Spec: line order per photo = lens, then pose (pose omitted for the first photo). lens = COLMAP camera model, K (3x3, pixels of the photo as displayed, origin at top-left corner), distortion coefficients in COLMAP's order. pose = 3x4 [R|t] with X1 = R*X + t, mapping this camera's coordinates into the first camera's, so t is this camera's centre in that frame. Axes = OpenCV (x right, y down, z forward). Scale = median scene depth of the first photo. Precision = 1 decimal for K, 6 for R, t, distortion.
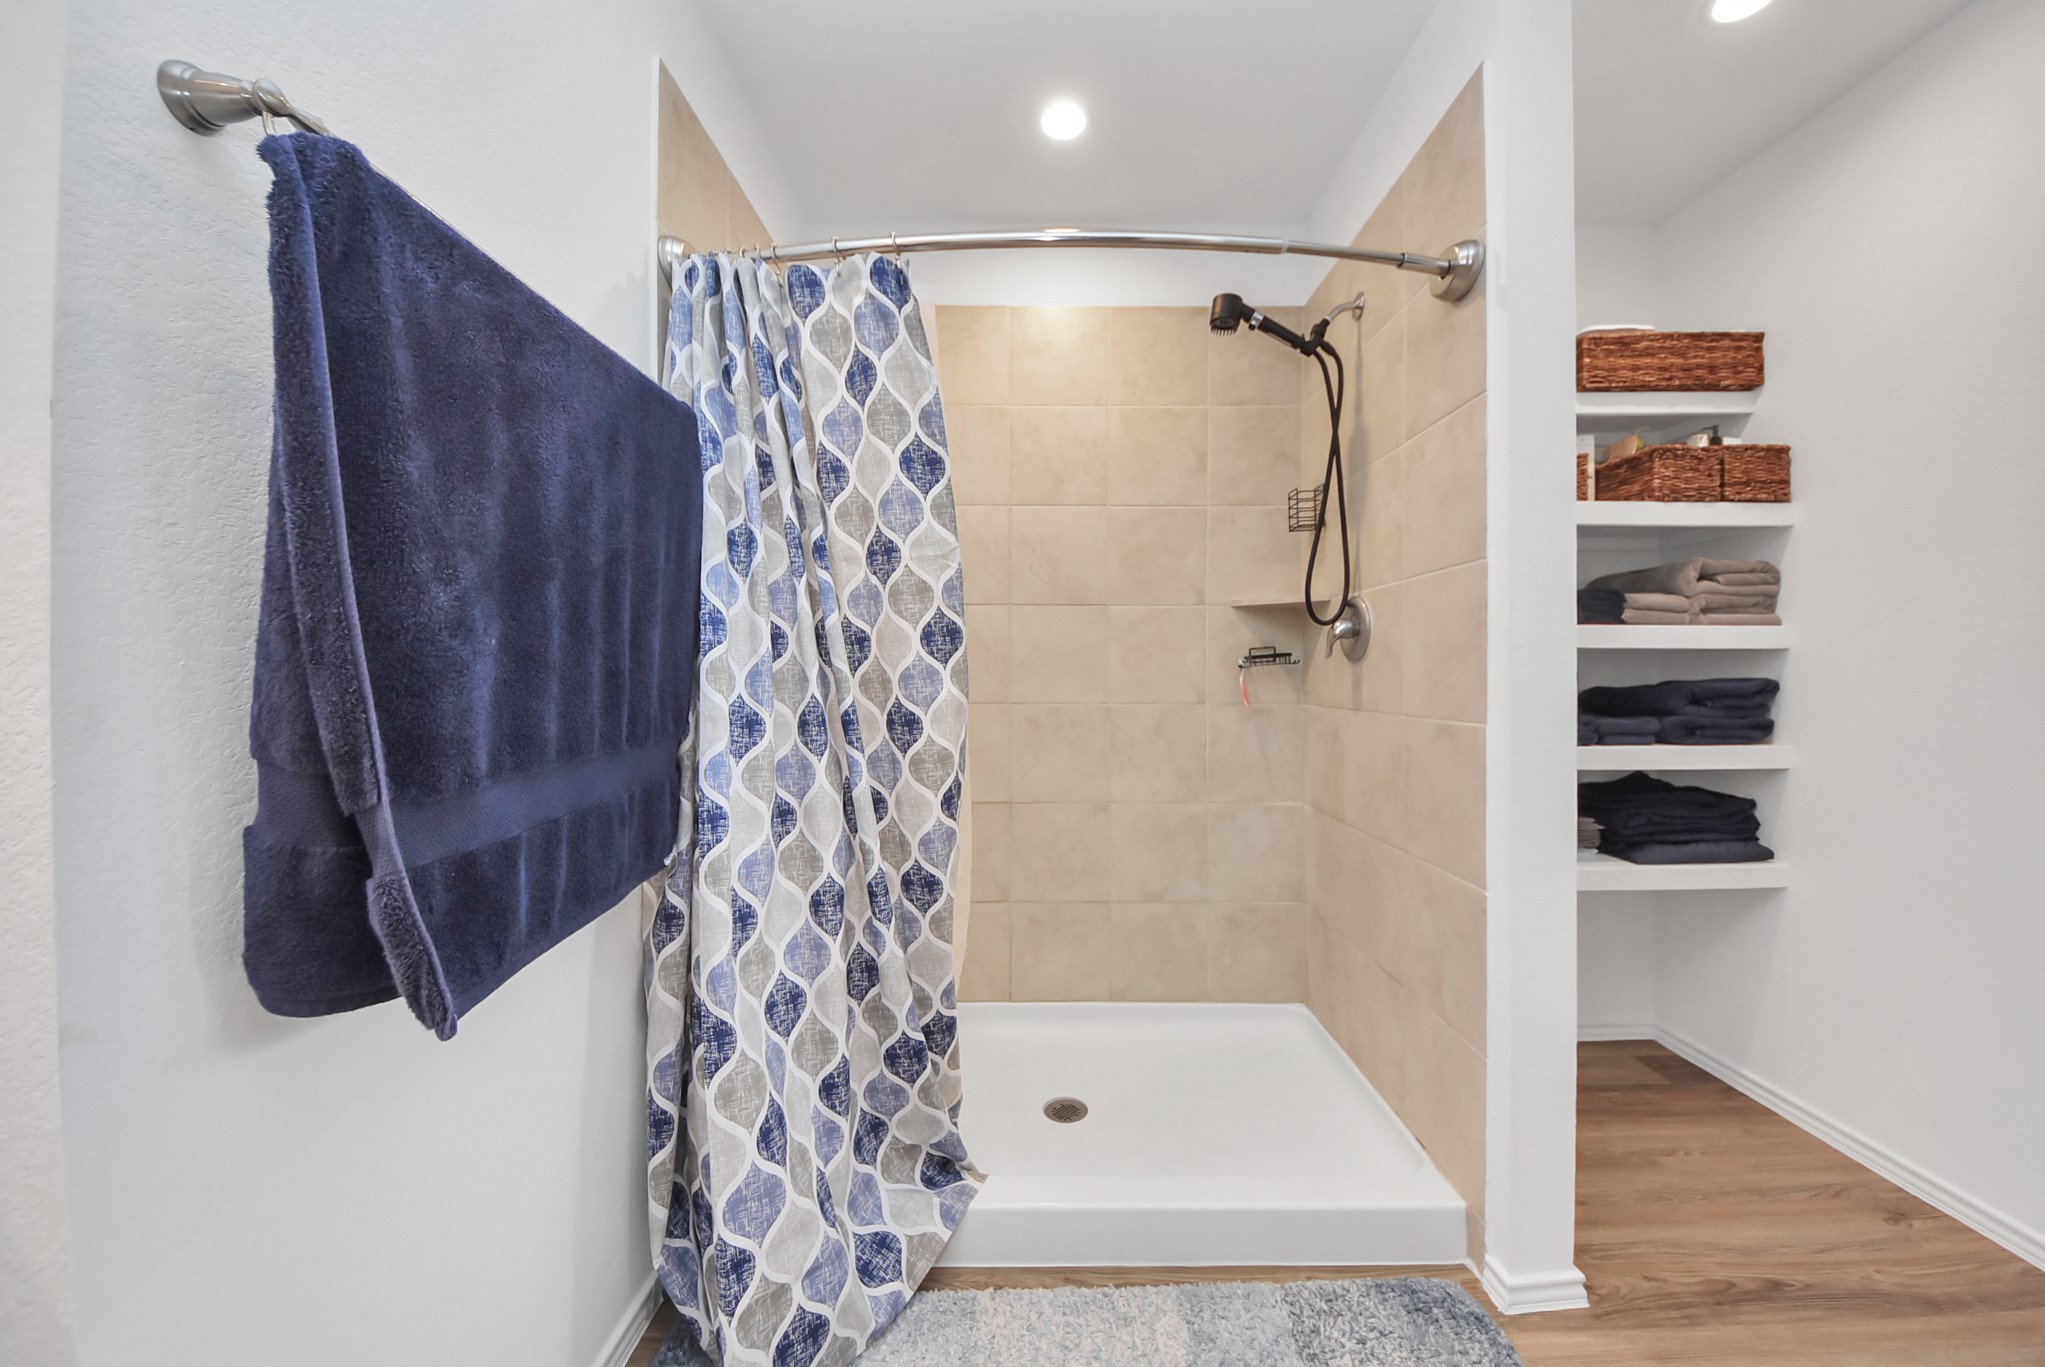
lens RADIAL K [[742.7, 0, 1036.5], [0, 742.7, 679.6], [0, 0, 1]] dist [0.007273, -0.009765]
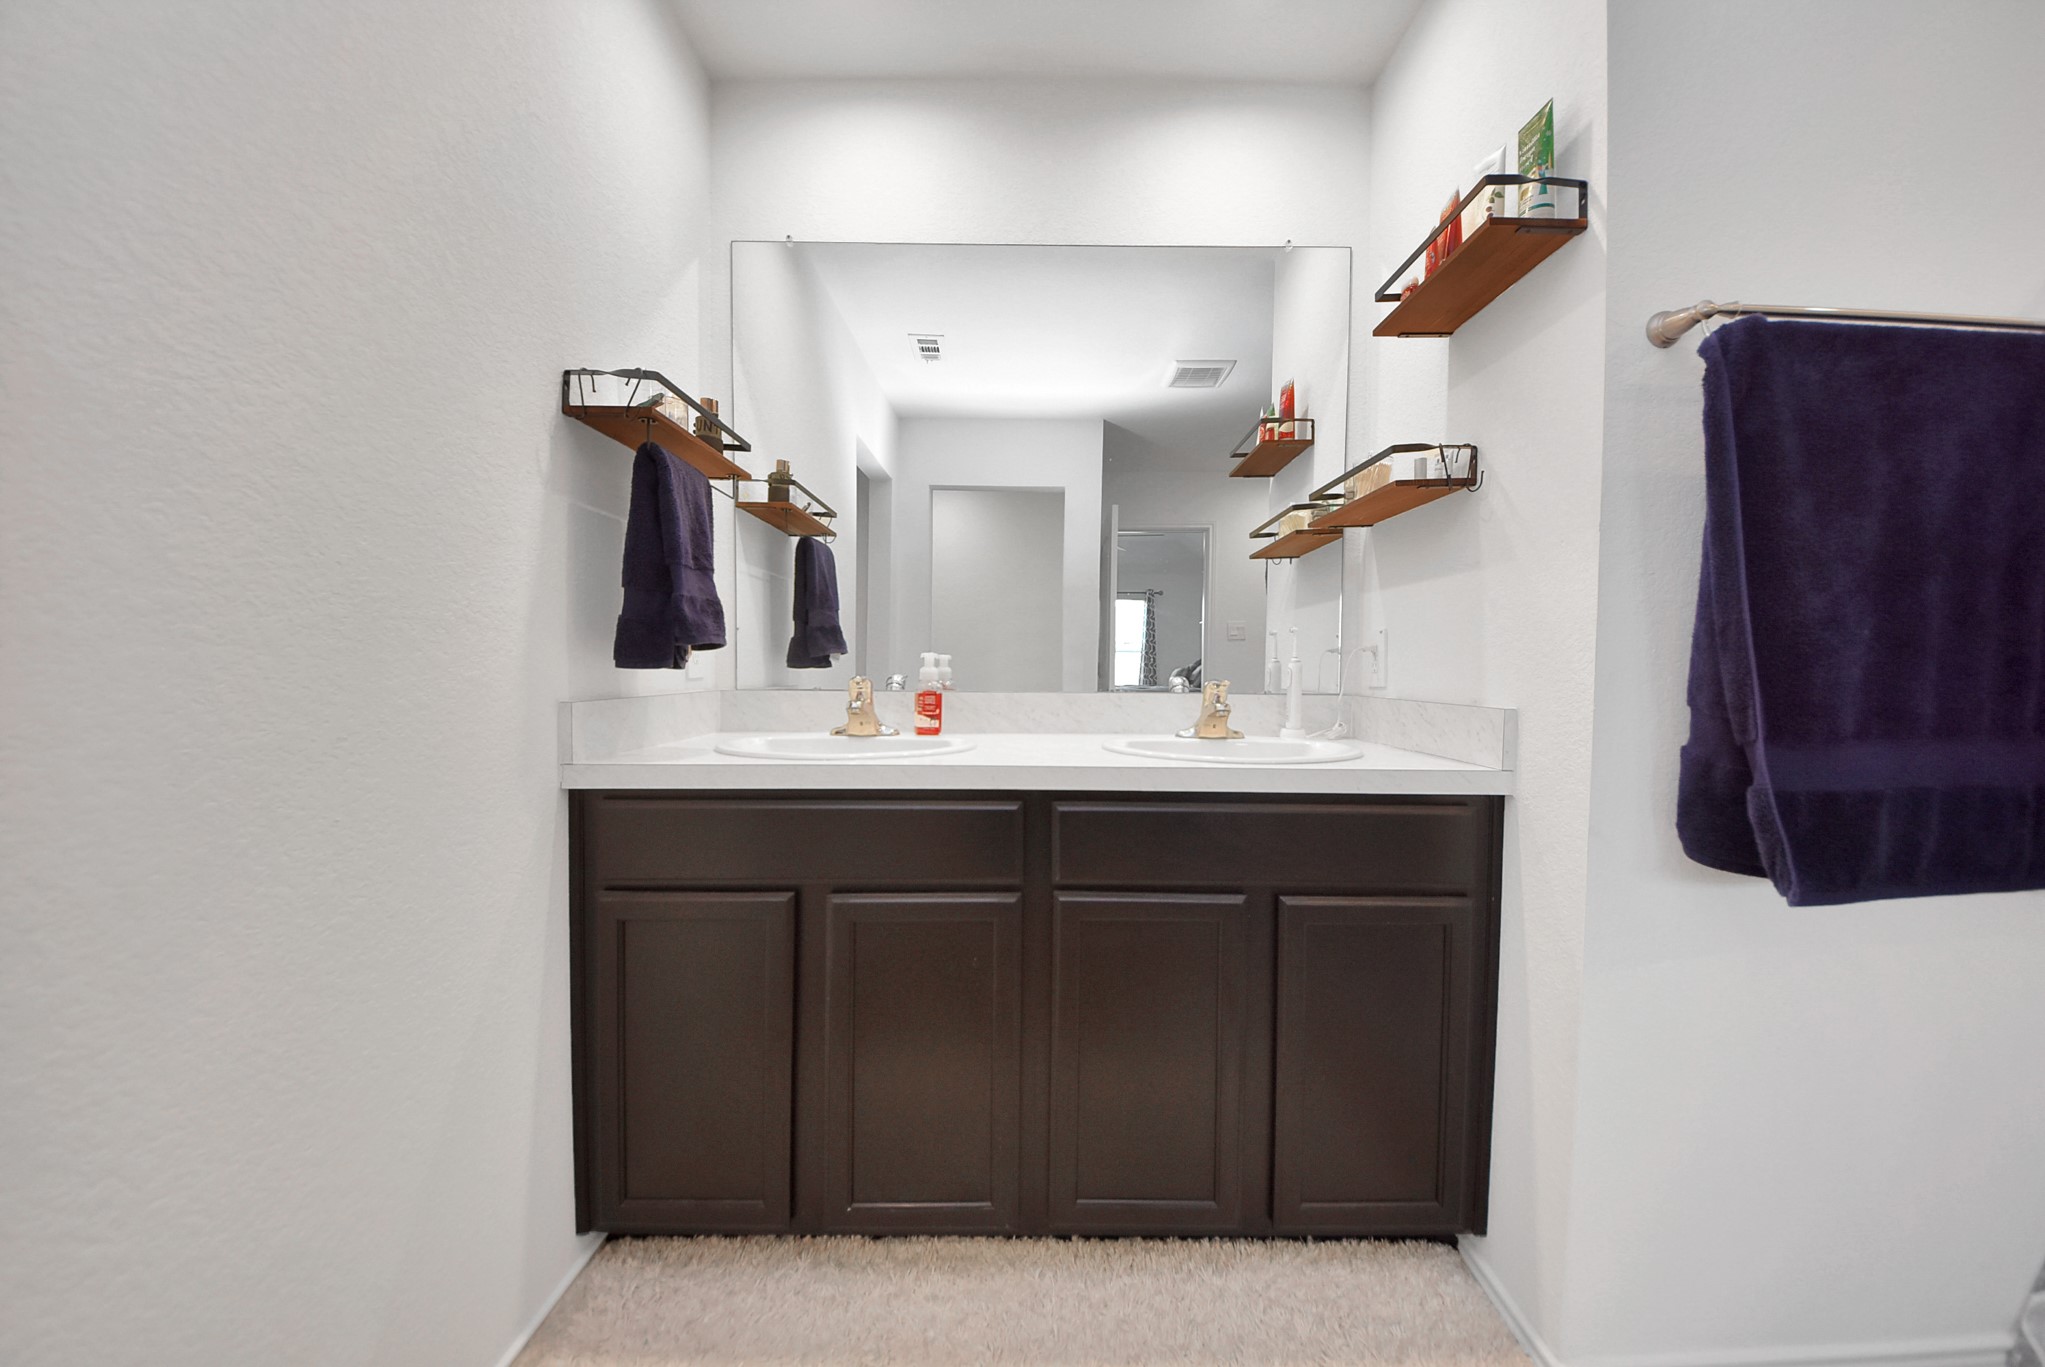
lens RADIAL K [[742.7, 0, 1039.5], [0, 742.7, 684.9], [0, 0, 1]] dist [0.007273, -0.009765]
pose [[0.000699, 0.033449, -0.999440, 0.623815], [-0.016759, 0.999300, 0.033433, 0.024842], [0.999859, 0.016726, 0.001259, -0.478374]]
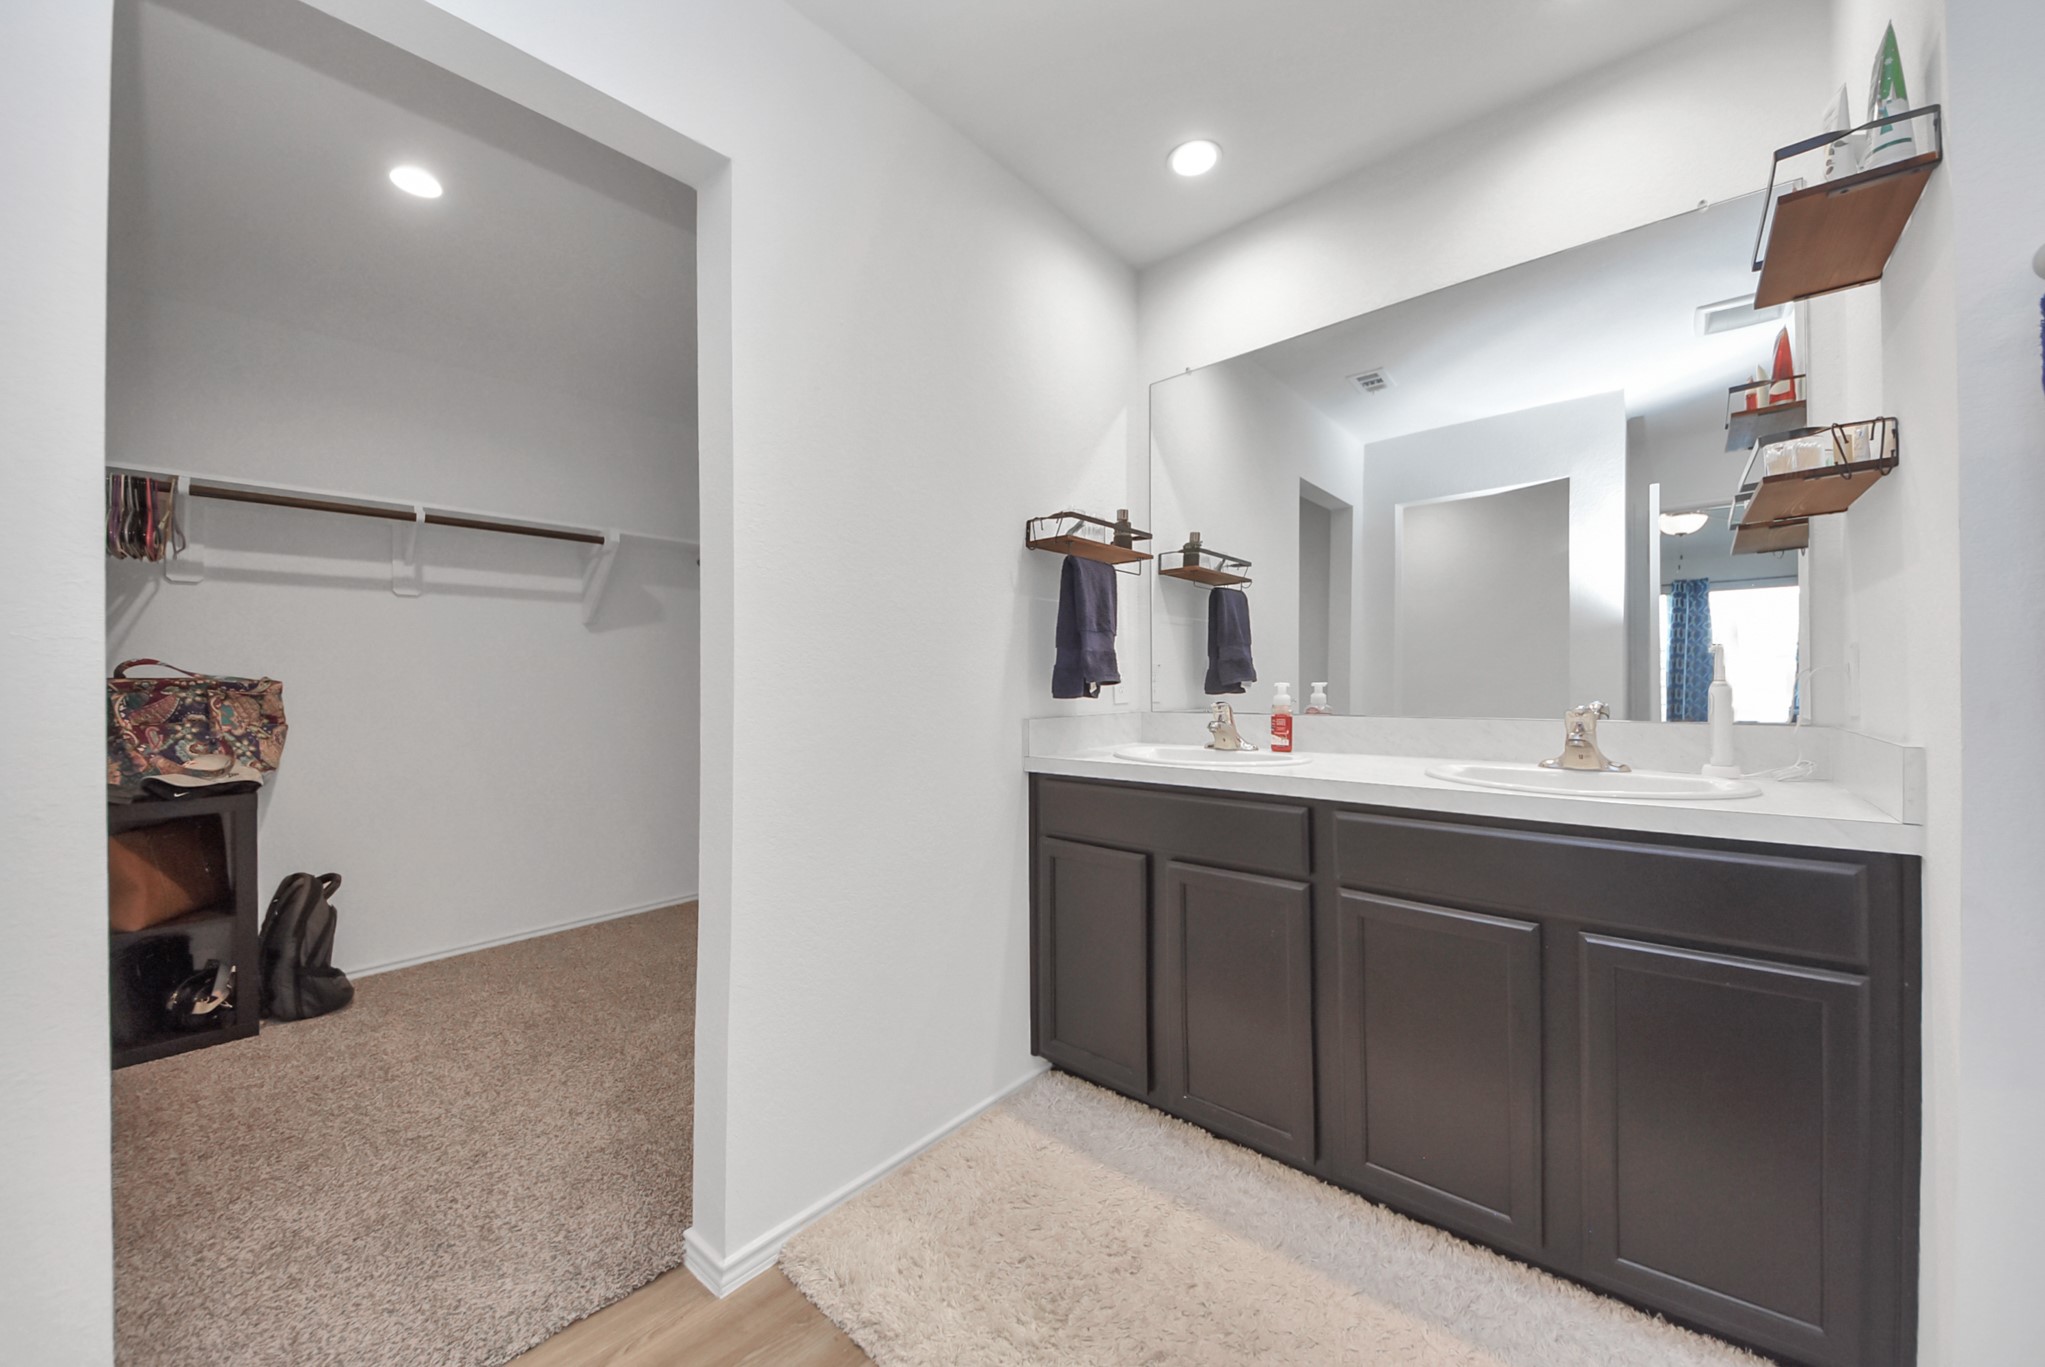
lens RADIAL K [[742.7, 0, 1026.5], [0, 742.7, 682.0], [0, 0, 1]] dist [0.007273, -0.009765]
pose [[-0.654937, 0.012372, -0.755583, 1.087279], [0.008810, 0.999923, 0.008737, -0.034604], [0.755632, -0.000935, -0.654995, 0.377611]]
